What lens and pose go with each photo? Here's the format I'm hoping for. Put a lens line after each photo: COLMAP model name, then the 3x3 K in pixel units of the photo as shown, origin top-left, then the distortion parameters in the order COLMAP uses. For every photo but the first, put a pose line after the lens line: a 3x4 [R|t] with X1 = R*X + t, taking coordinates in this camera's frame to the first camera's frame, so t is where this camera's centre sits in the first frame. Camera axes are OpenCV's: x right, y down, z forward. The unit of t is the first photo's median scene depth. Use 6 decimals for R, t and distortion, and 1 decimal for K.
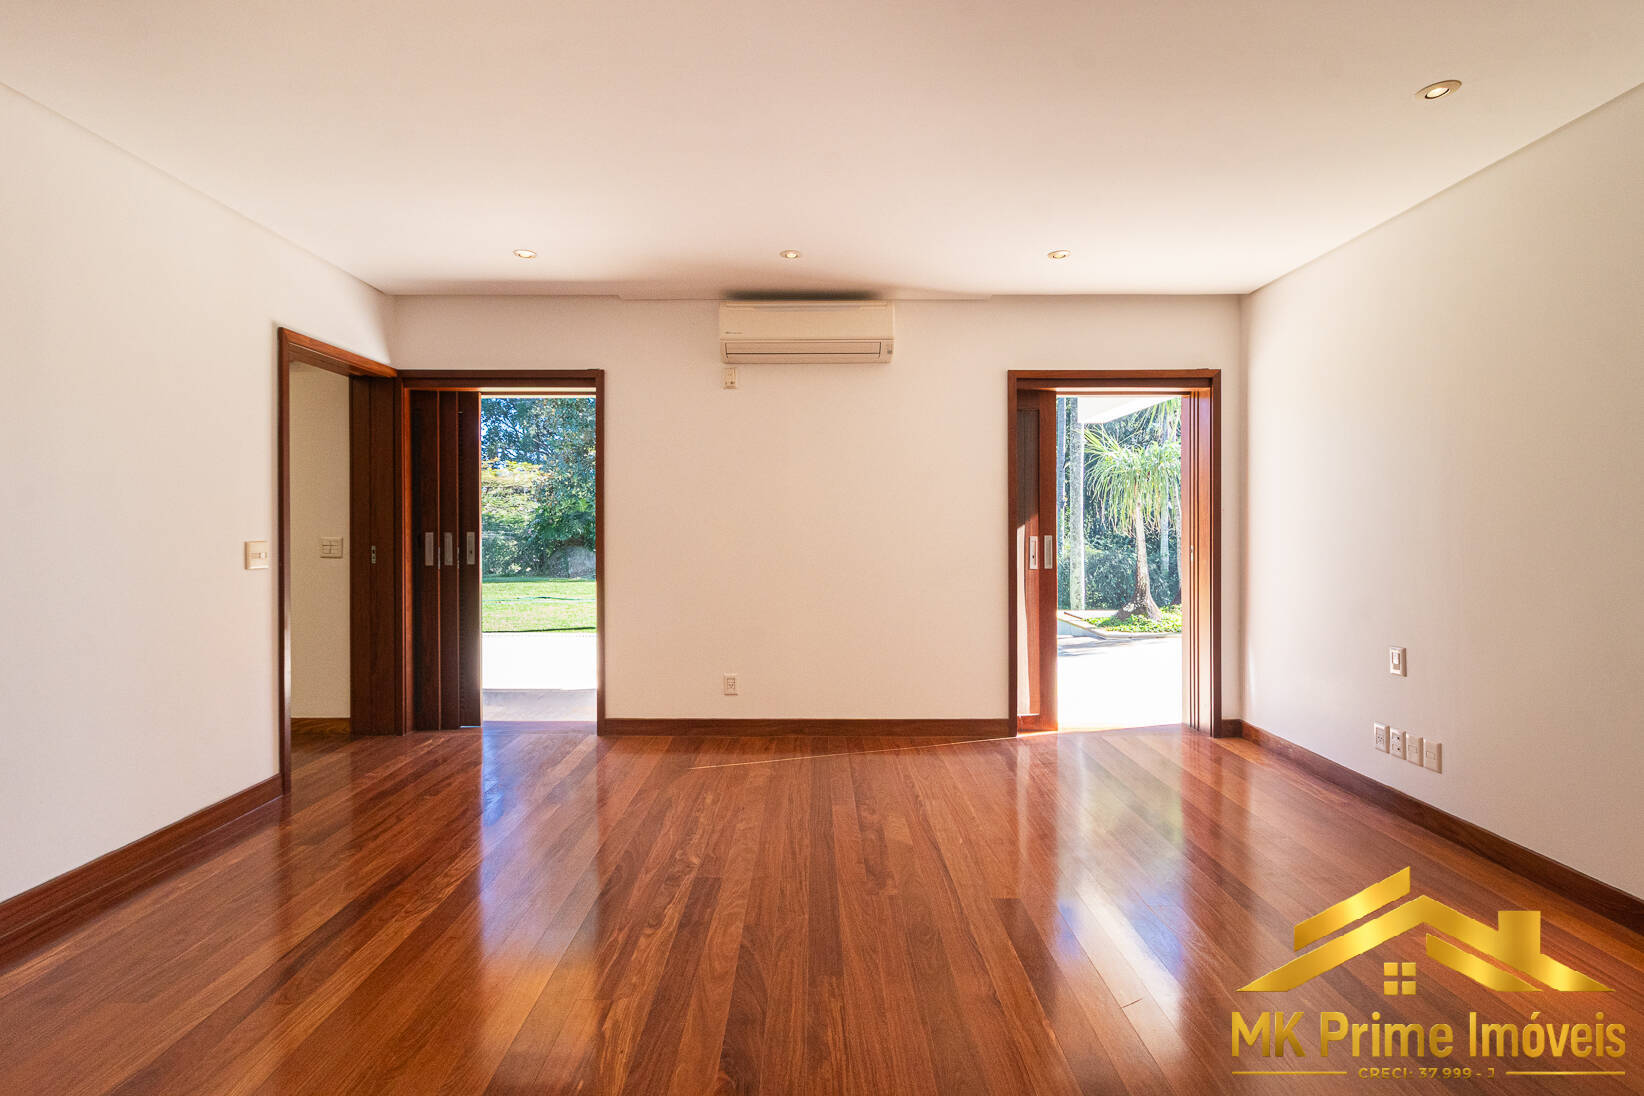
lens RADIAL K [[759.5, 0, 808.2], [0, 759.5, 543.2], [0, 0, 1]] dist [0.040003, 0.000304]
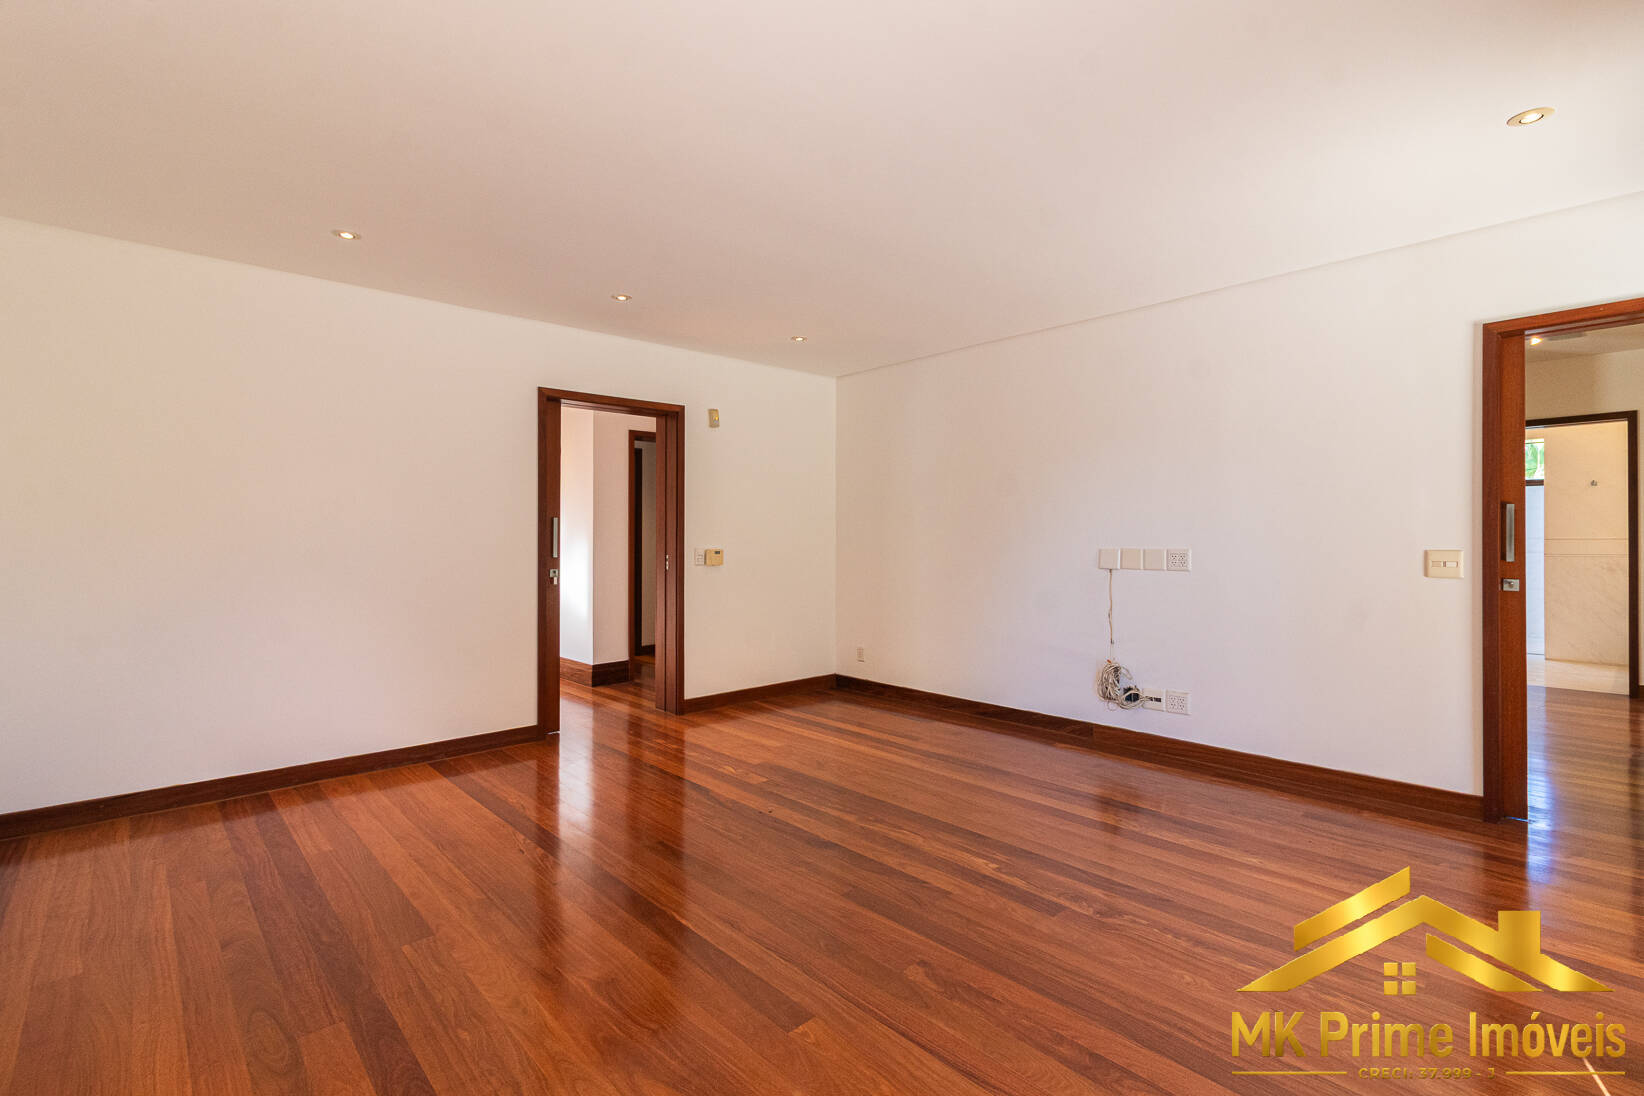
lens RADIAL K [[759.5, 0, 811.6], [0, 759.5, 538.8], [0, 0, 1]] dist [0.040003, 0.000304]
pose [[-0.734938, 0.004049, -0.678122, 0.732010], [-0.004236, 0.999935, 0.010562, -0.030524], [0.678121, 0.010635, -0.734874, 1.479281]]
